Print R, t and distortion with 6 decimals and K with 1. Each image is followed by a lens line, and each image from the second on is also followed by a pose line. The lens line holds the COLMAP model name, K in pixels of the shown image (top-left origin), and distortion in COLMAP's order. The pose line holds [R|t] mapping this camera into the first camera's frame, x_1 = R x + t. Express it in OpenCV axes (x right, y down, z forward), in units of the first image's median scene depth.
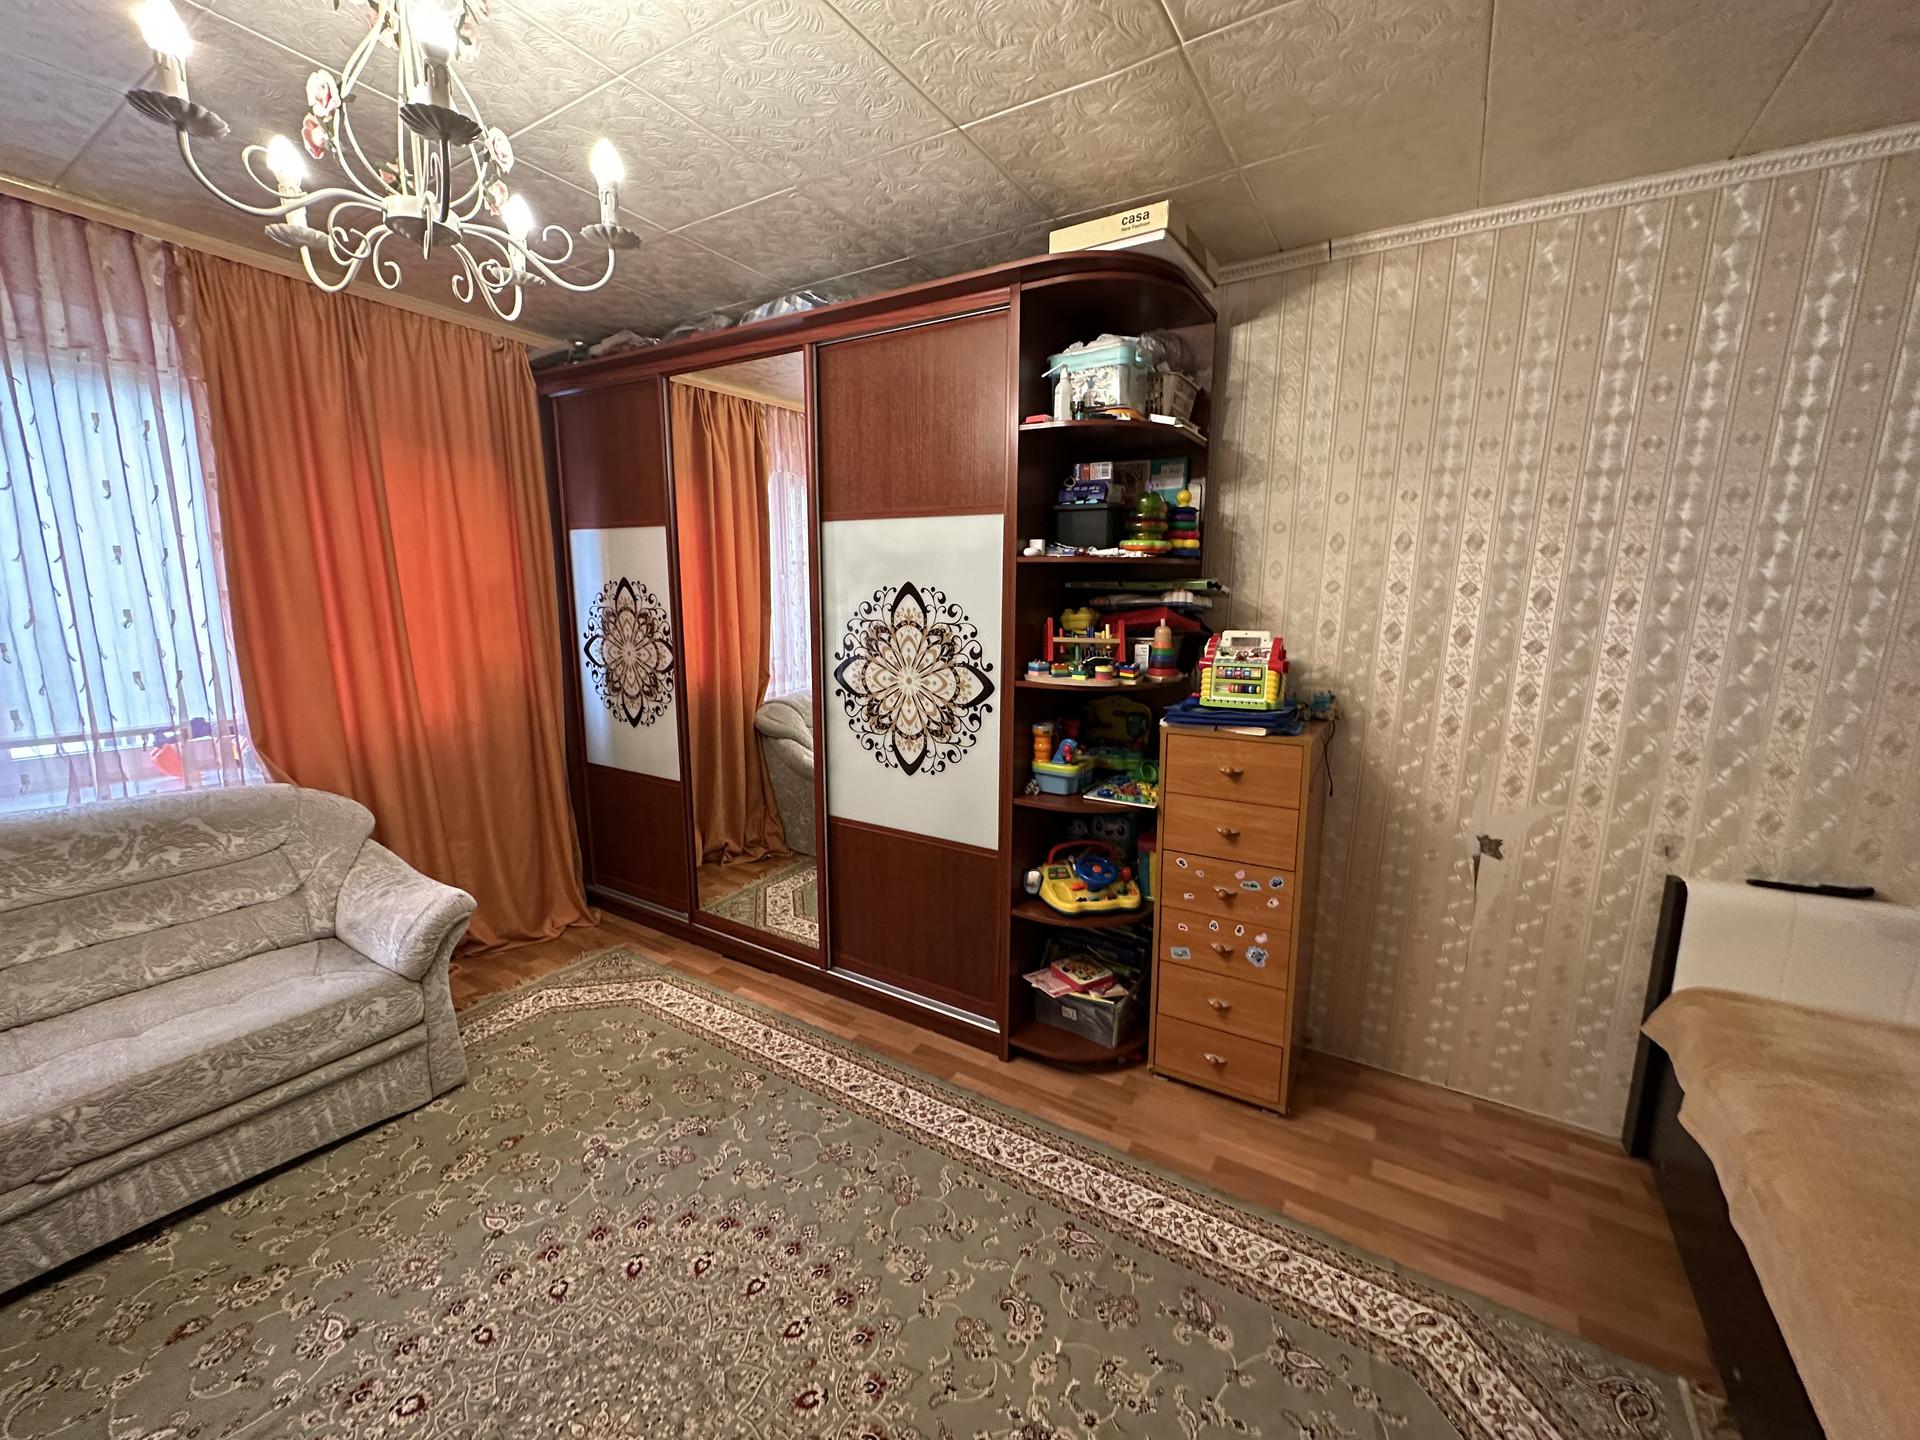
lens RADIAL K [[763.8, 0, 955.3], [0, 763.8, 721.7], [0, 0, 1]] dist [-0.003074, 0.000243]
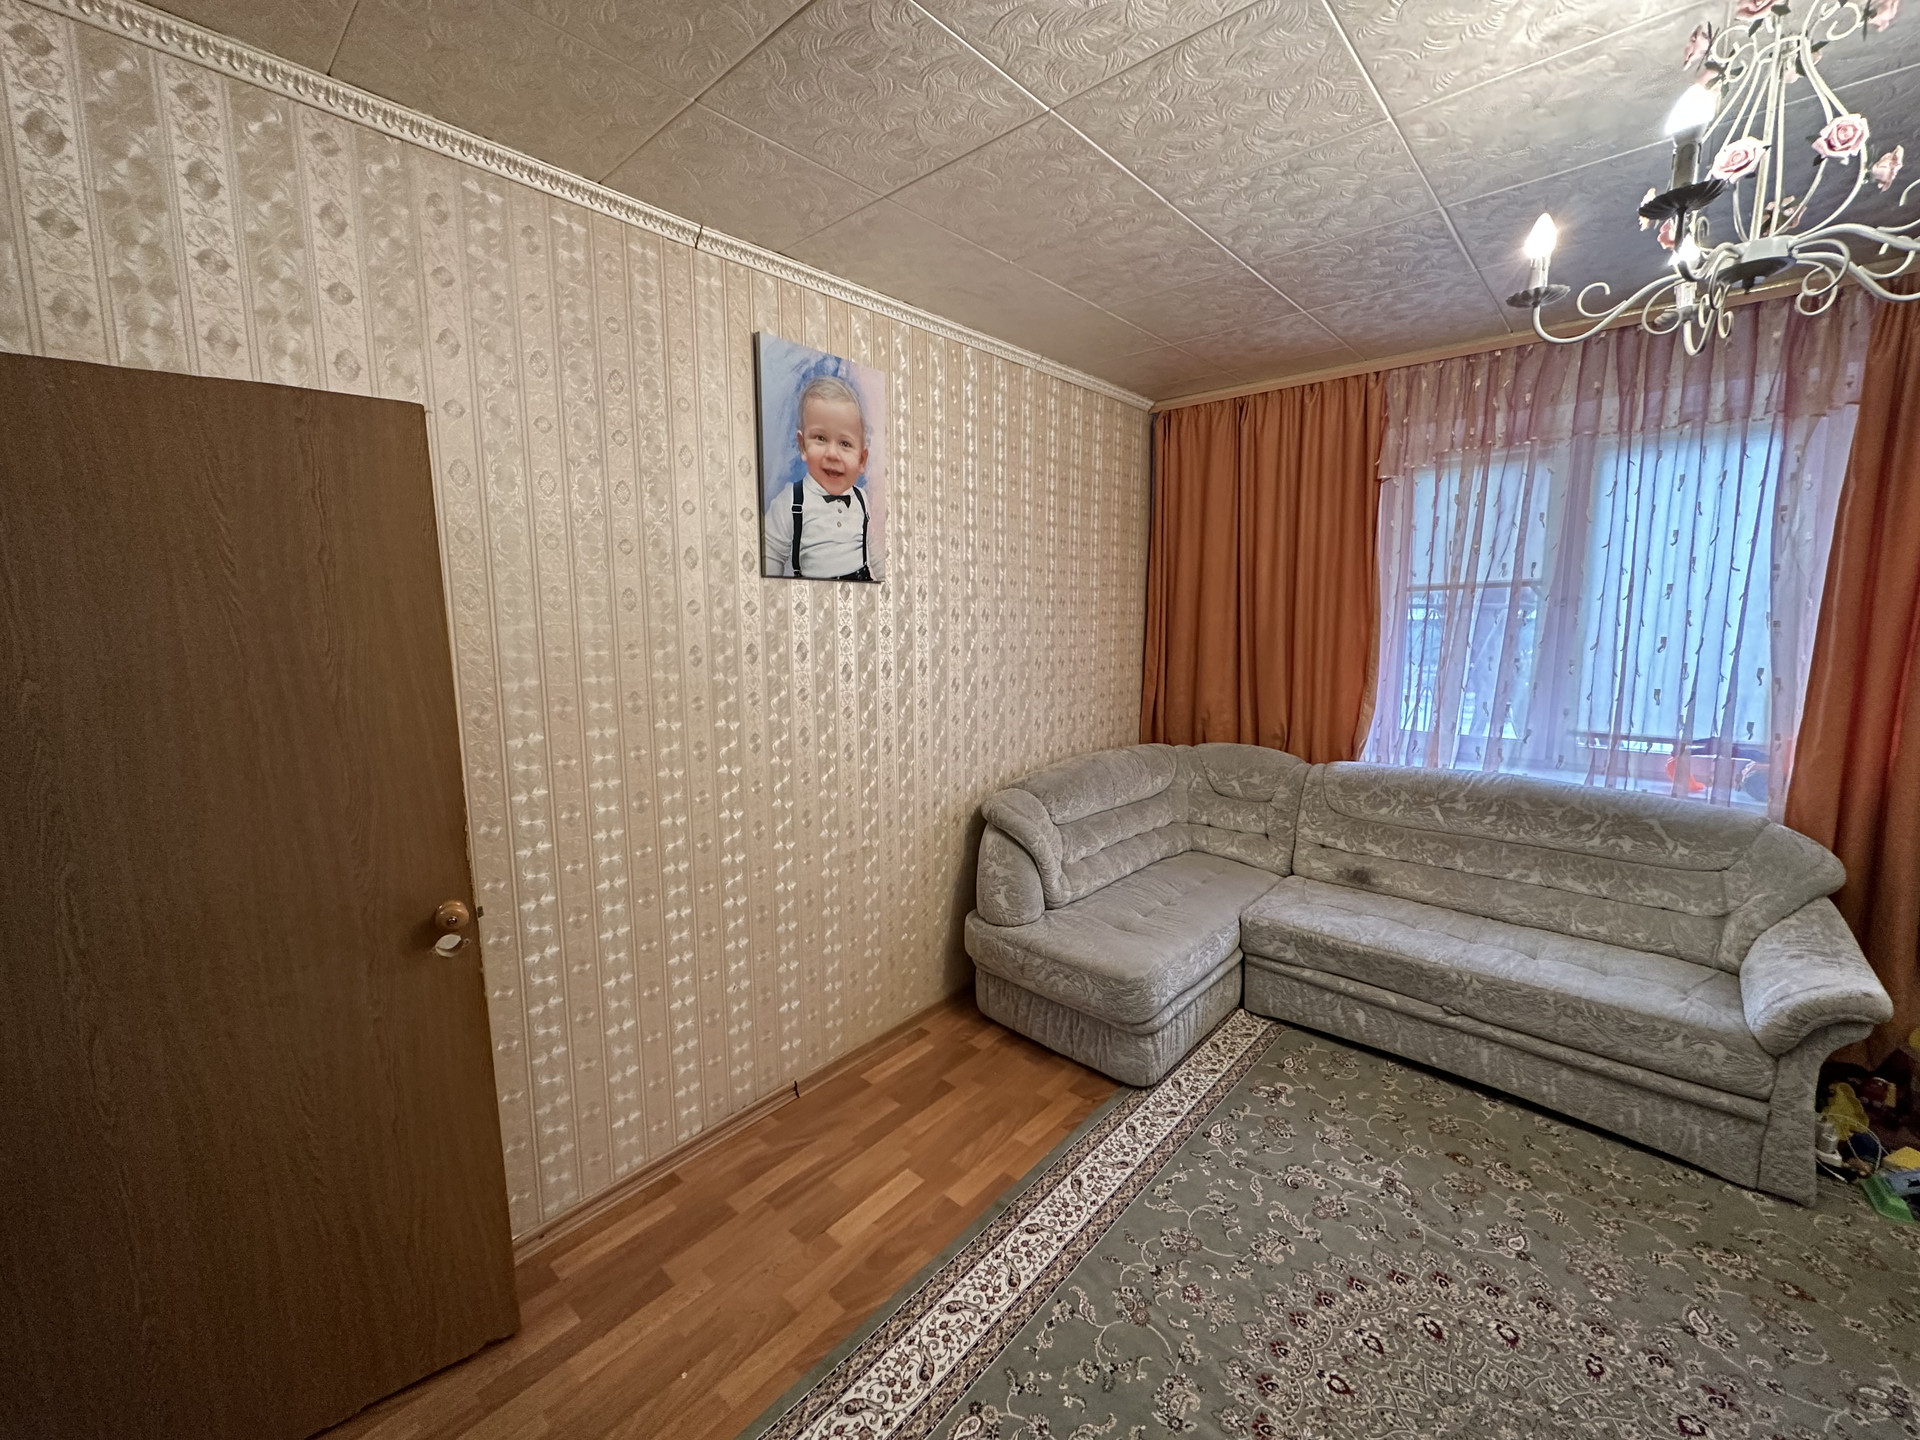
lens RADIAL K [[763.8, 0, 958.2], [0, 763.8, 724.1], [0, 0, 1]] dist [-0.003074, 0.000243]
pose [[-0.184174, 0.132282, -0.973951, 0.320738], [-0.149539, 0.975596, 0.160783, -0.044982], [0.971452, 0.175256, -0.159898, 0.158036]]
